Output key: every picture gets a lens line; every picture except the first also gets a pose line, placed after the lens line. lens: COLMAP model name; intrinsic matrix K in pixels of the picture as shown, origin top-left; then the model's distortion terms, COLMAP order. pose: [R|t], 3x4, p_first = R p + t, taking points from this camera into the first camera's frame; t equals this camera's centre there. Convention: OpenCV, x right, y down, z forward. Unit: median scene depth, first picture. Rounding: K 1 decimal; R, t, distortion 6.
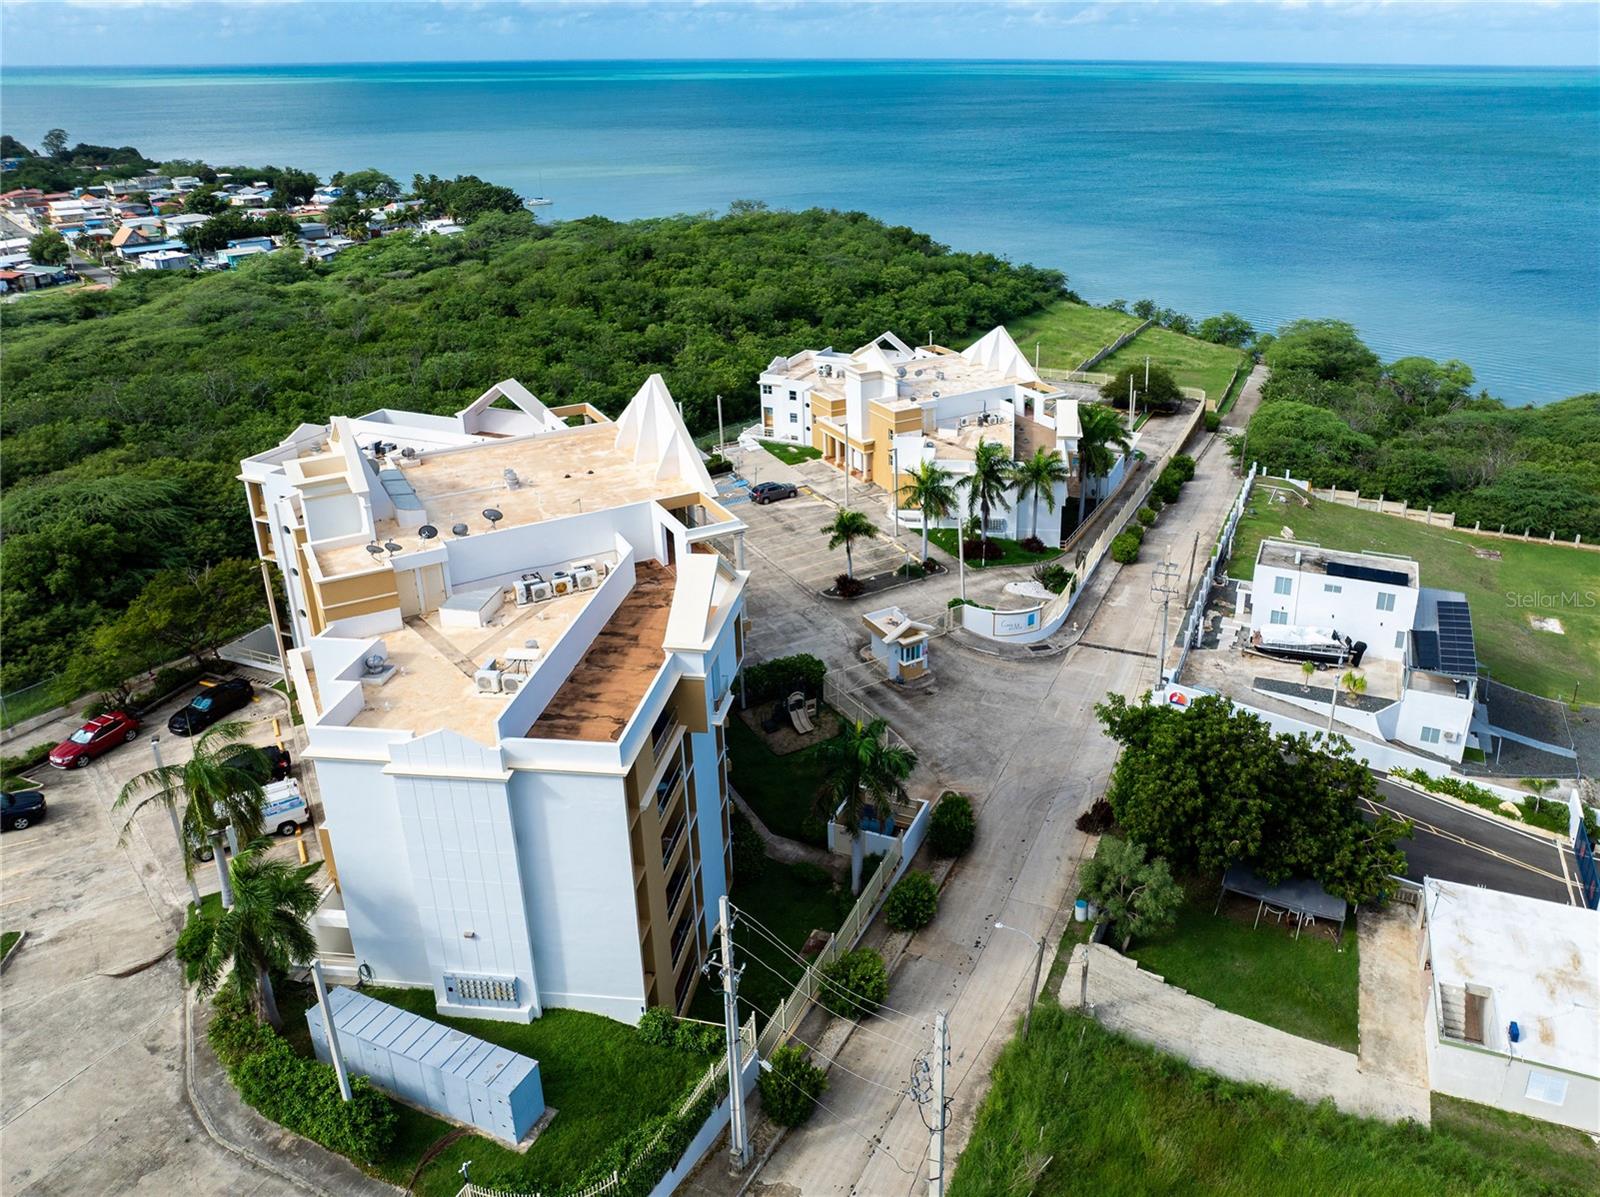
lens RADIAL K [[1336.4, 0, 800.0], [0, 1336.4, 598.5], [0, 0, 1]] dist [-0.051577, -0.001791]
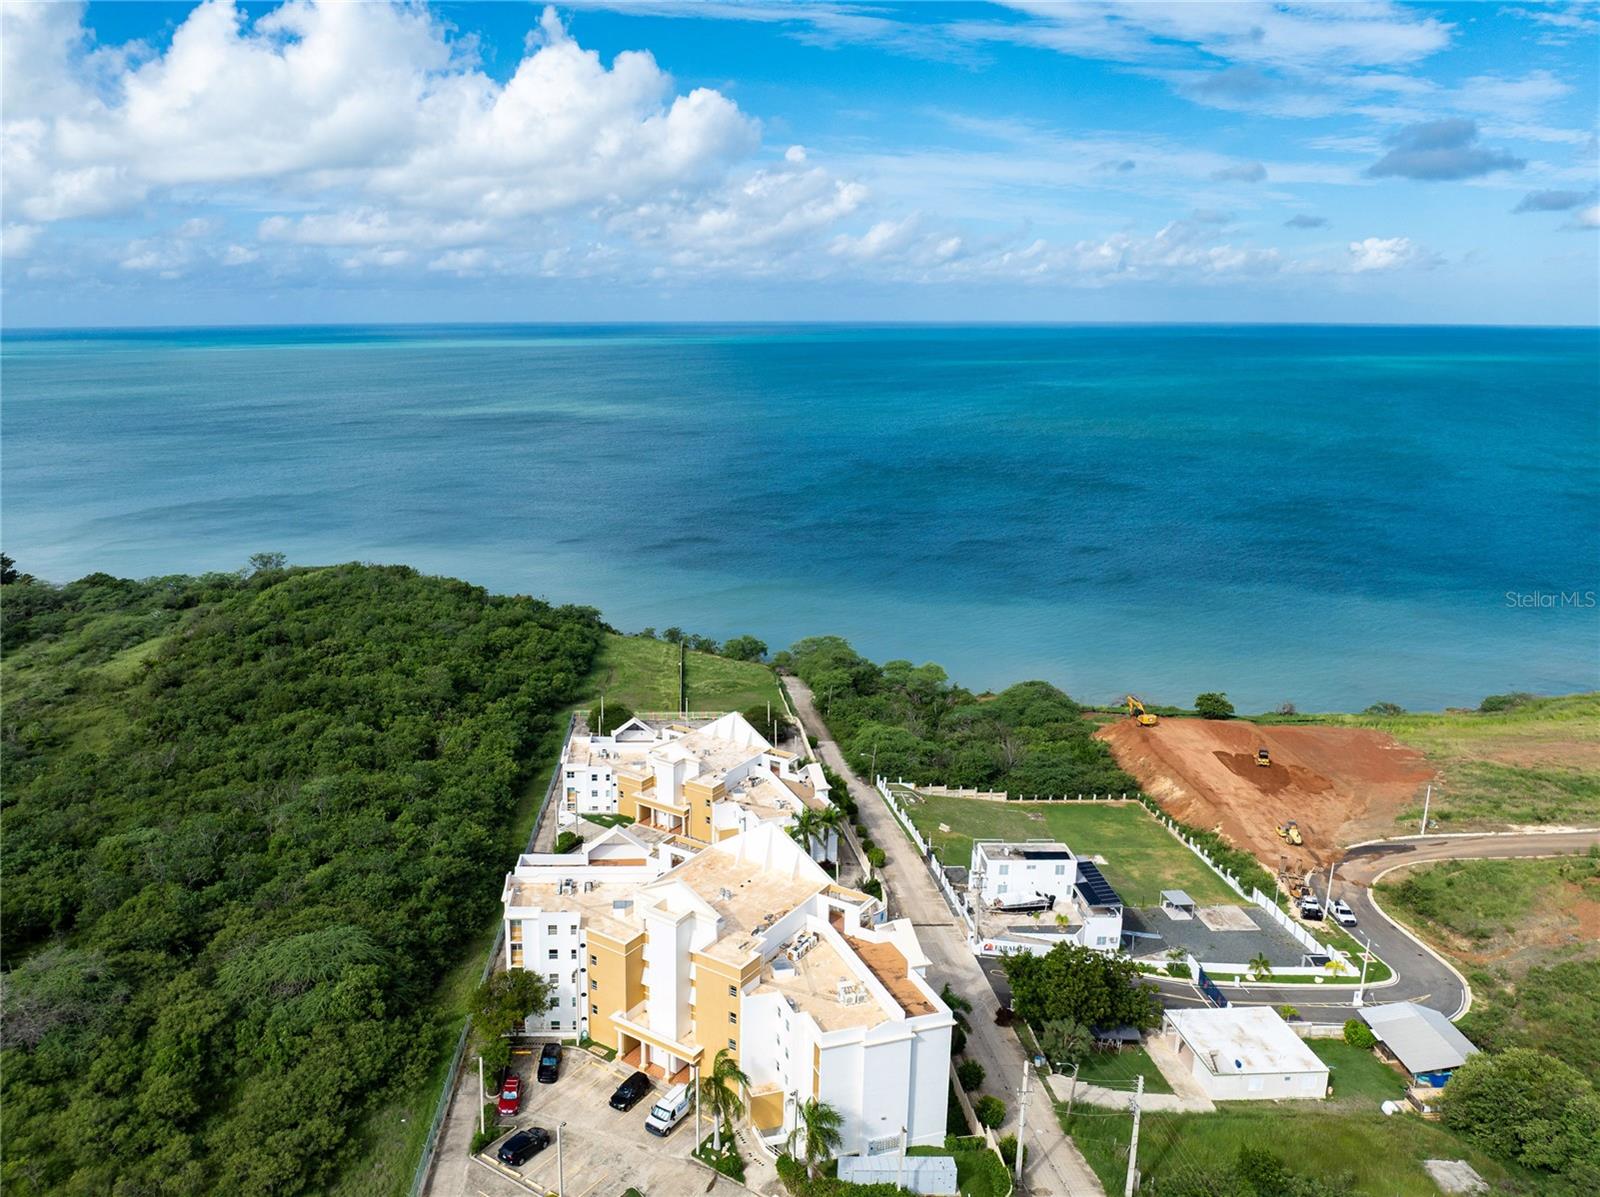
lens RADIAL K [[1336.4, 0, 800.0], [0, 1336.4, 598.5], [0, 0, 1]] dist [-0.051577, -0.001791]
pose [[0.895371, -0.075265, 0.438915, -0.456886], [0.160901, 0.973707, -0.161262, -0.087820], [-0.415237, 0.215011, 0.883939, -0.373536]]
